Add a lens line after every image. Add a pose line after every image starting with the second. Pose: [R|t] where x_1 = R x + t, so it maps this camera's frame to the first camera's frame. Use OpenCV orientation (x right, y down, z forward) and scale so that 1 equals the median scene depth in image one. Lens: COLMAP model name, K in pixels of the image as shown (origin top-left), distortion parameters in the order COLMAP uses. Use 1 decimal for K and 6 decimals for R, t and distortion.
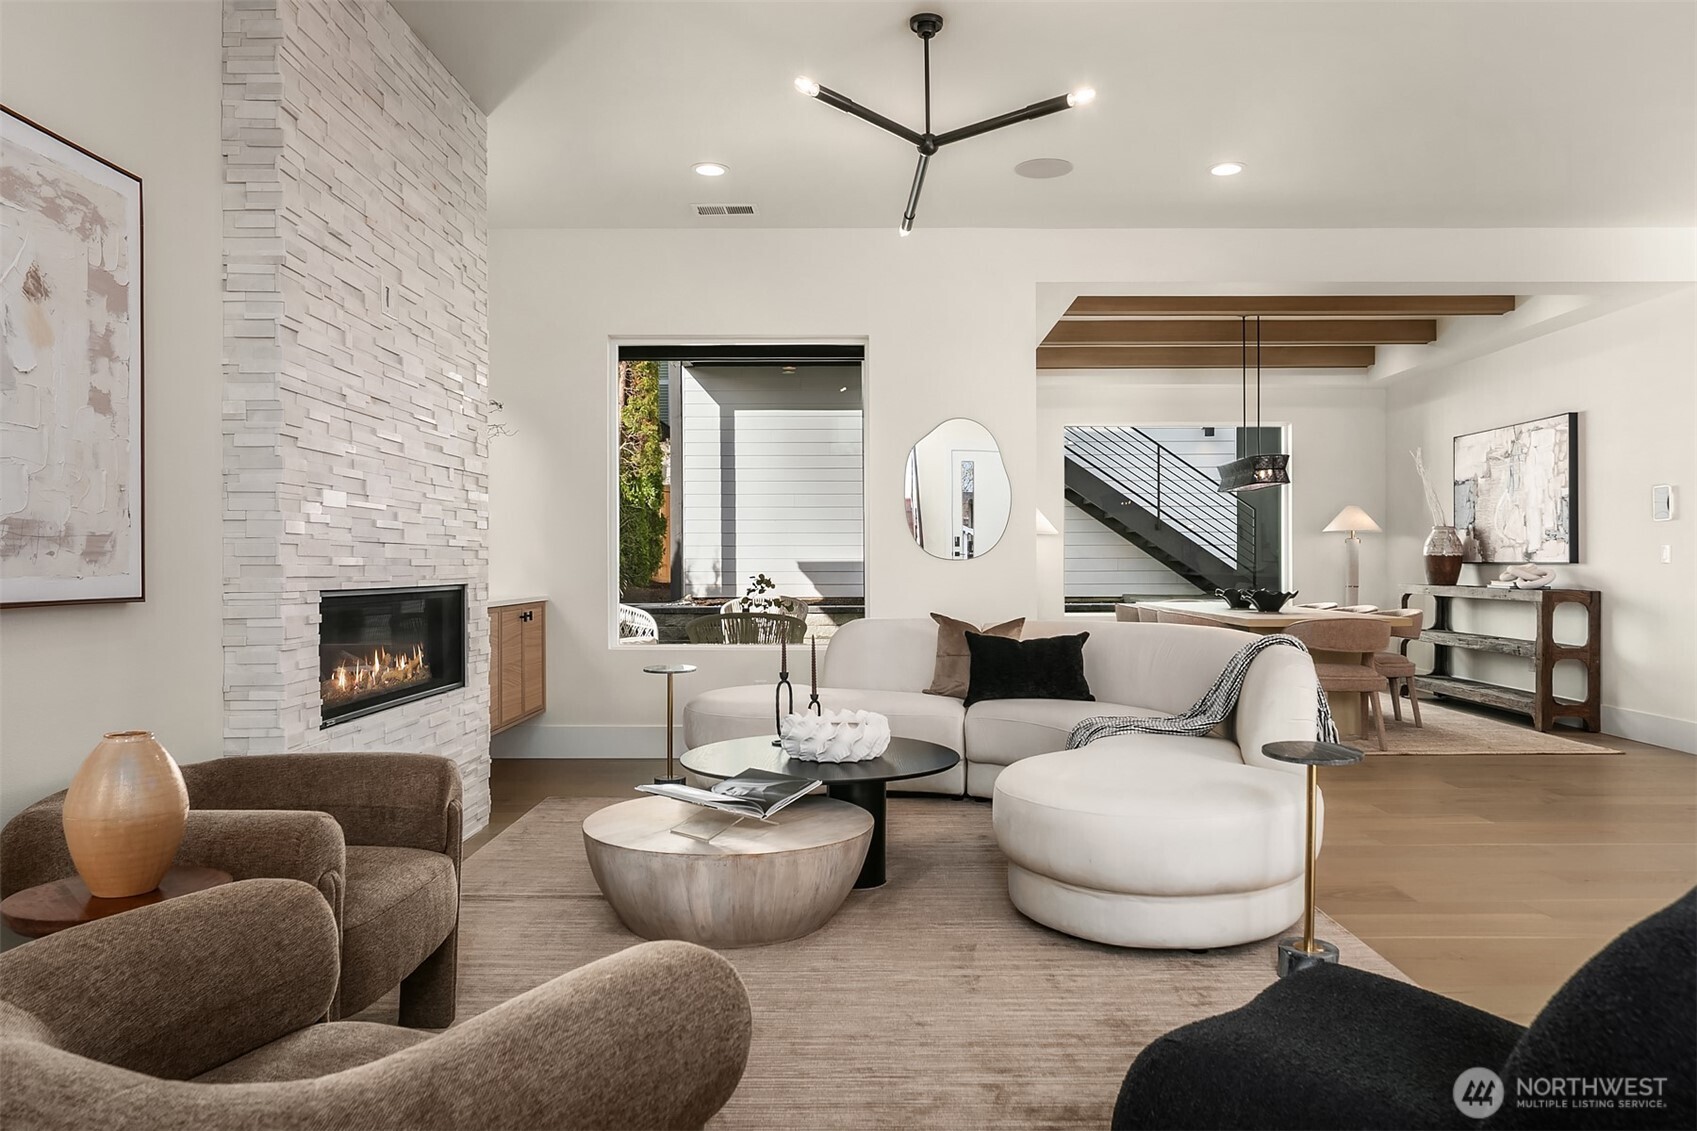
lens RADIAL K [[1151.9, 0, 844.4], [0, 1151.9, 546.2], [0, 0, 1]] dist [-0.004397, -0.001733]
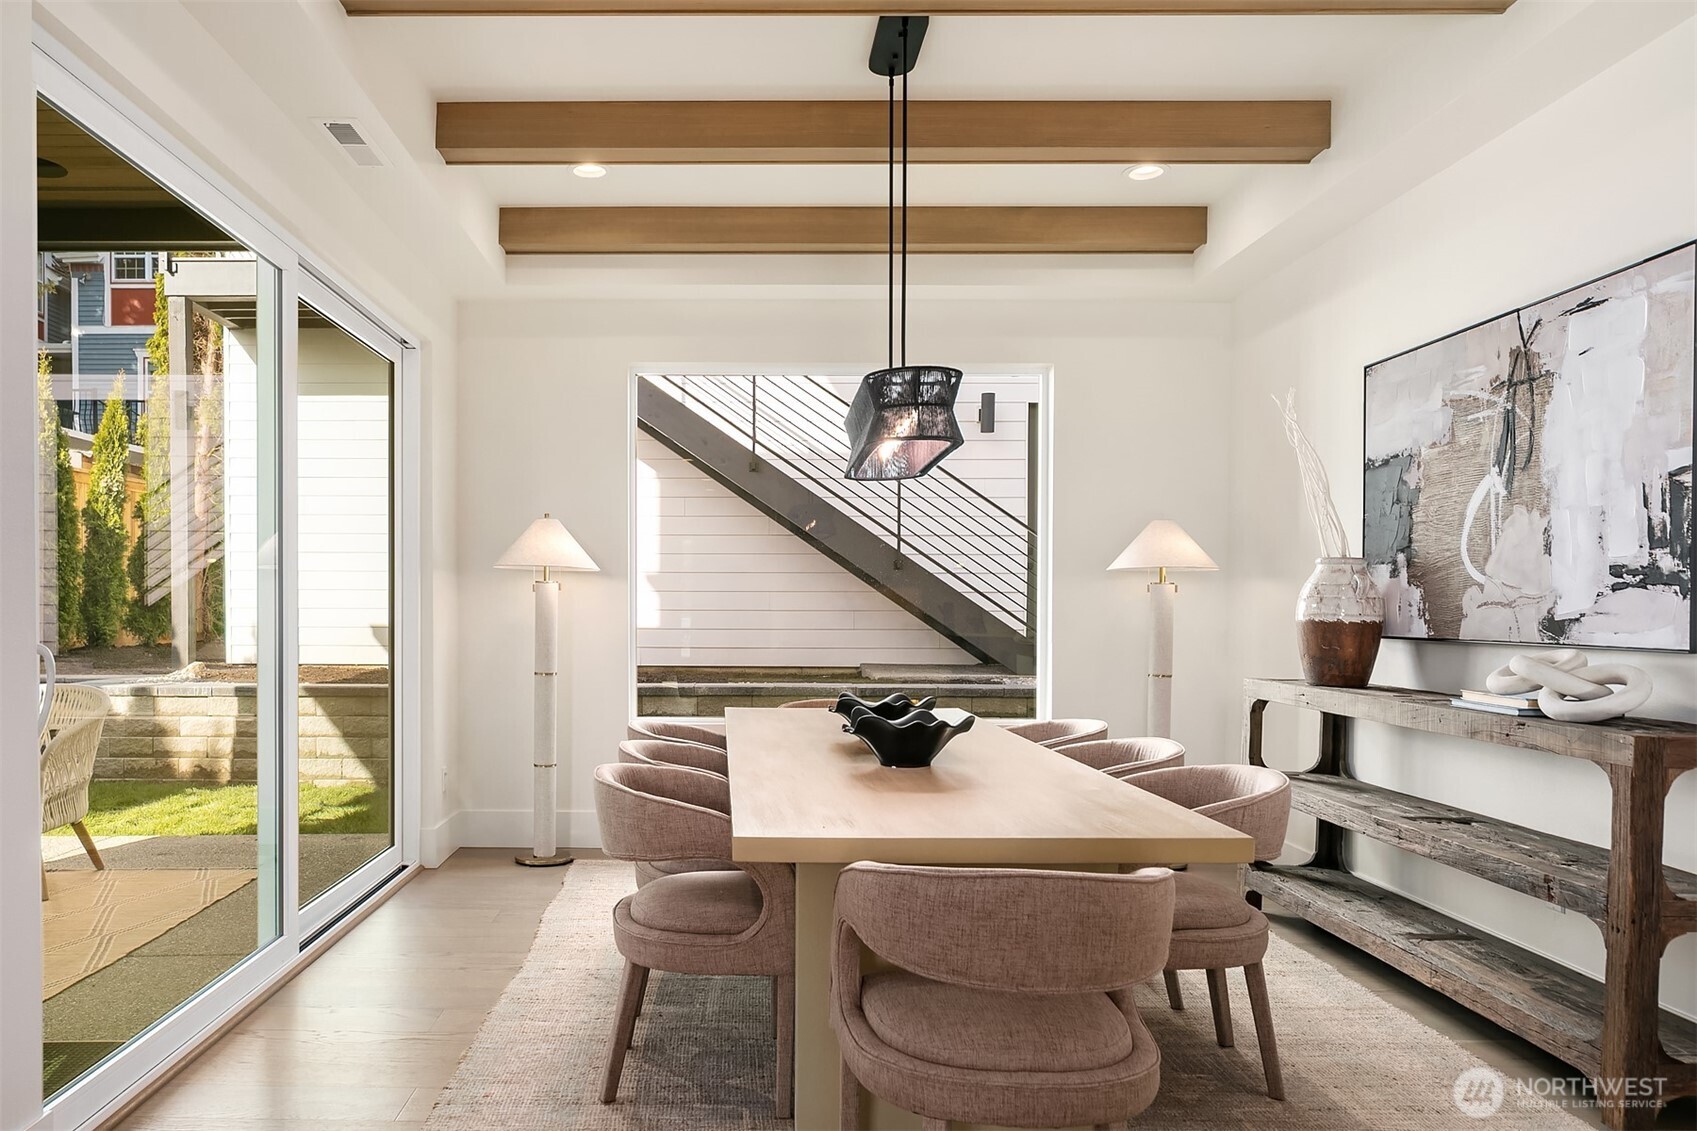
lens RADIAL K [[1143.1, 0, 740.1], [0, 1143.1, 618.2], [0, 0, 1]] dist [-0.004247, 0.000335]
pose [[0.999976, 0.003476, 0.005980, 0.287052], [-0.003619, 0.999703, 0.024112, -0.003131], [-0.005895, -0.024134, 0.999691, 0.562700]]
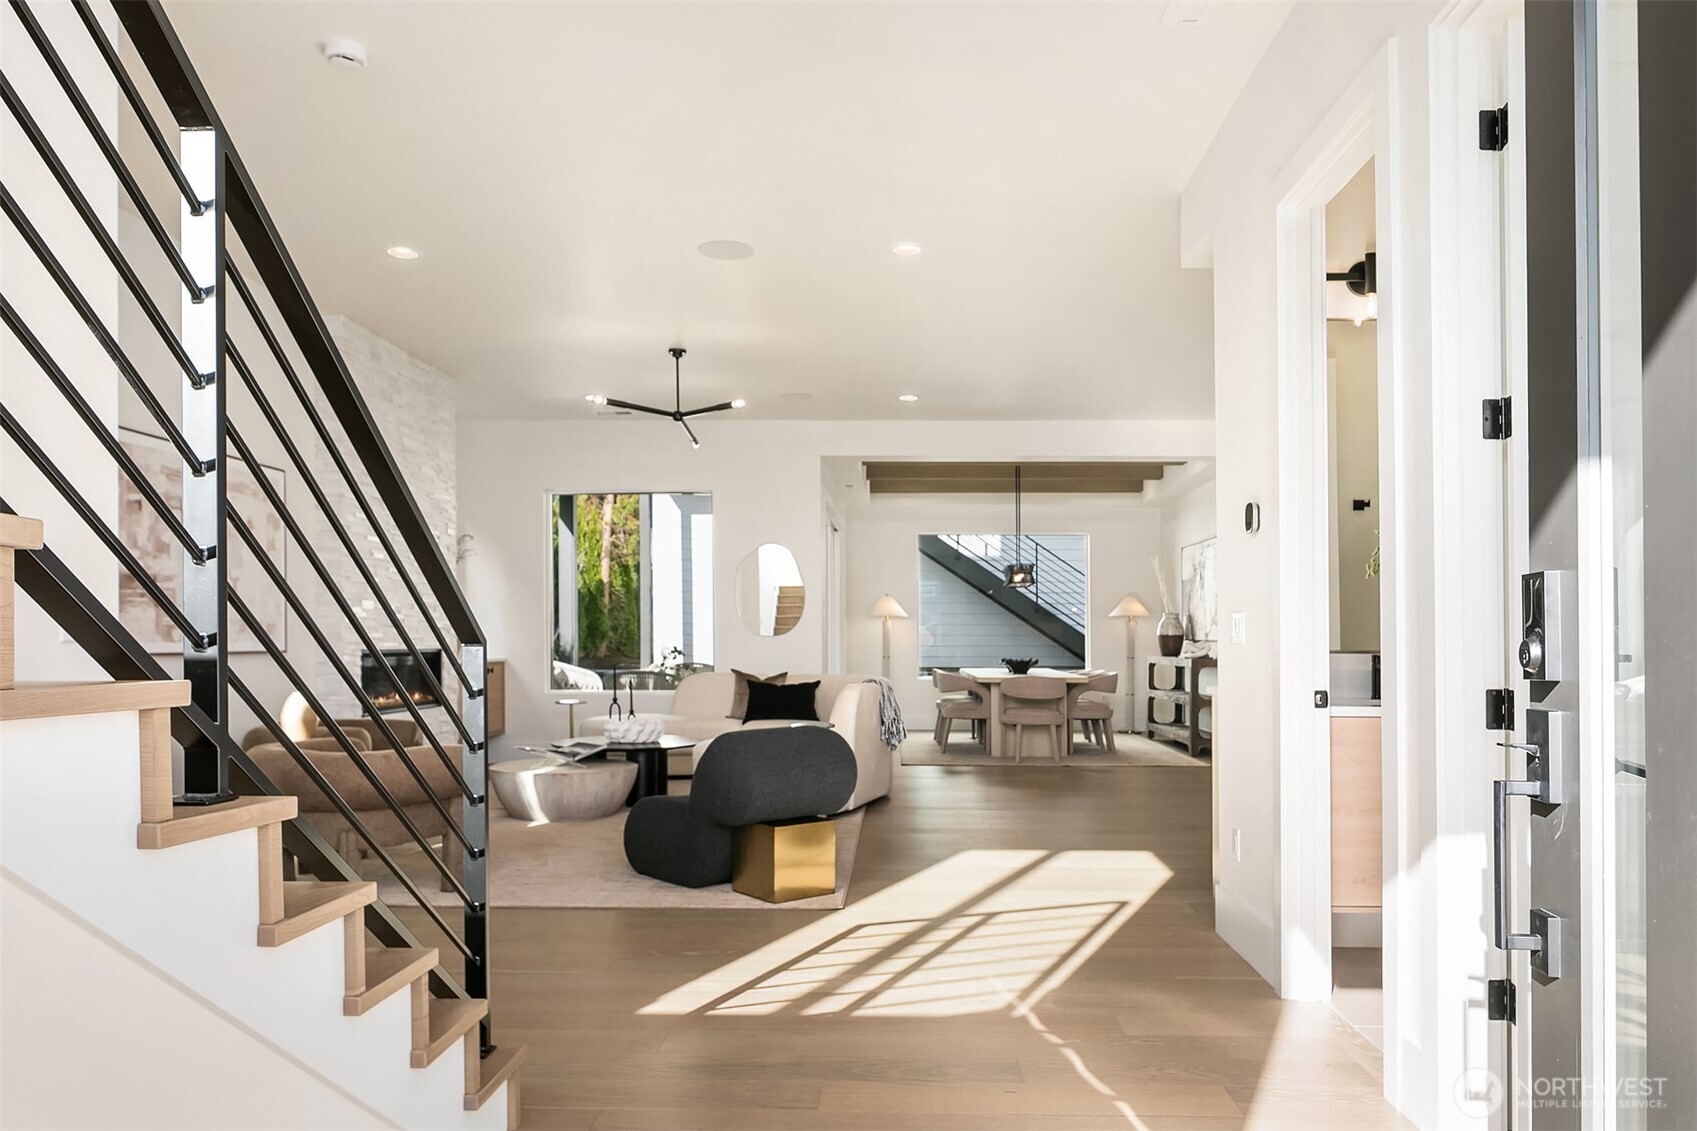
lens RADIAL K [[1211.4, 0, 854.4], [0, 1211.4, 641.4], [0, 0, 1]] dist [0.001348, -0.000065]
pose [[0.999242, 0.005132, -0.038597, 0.207677], [-0.004511, 0.999859, 0.016172, -0.006011], [0.038675, -0.015985, 0.999124, -0.461125]]
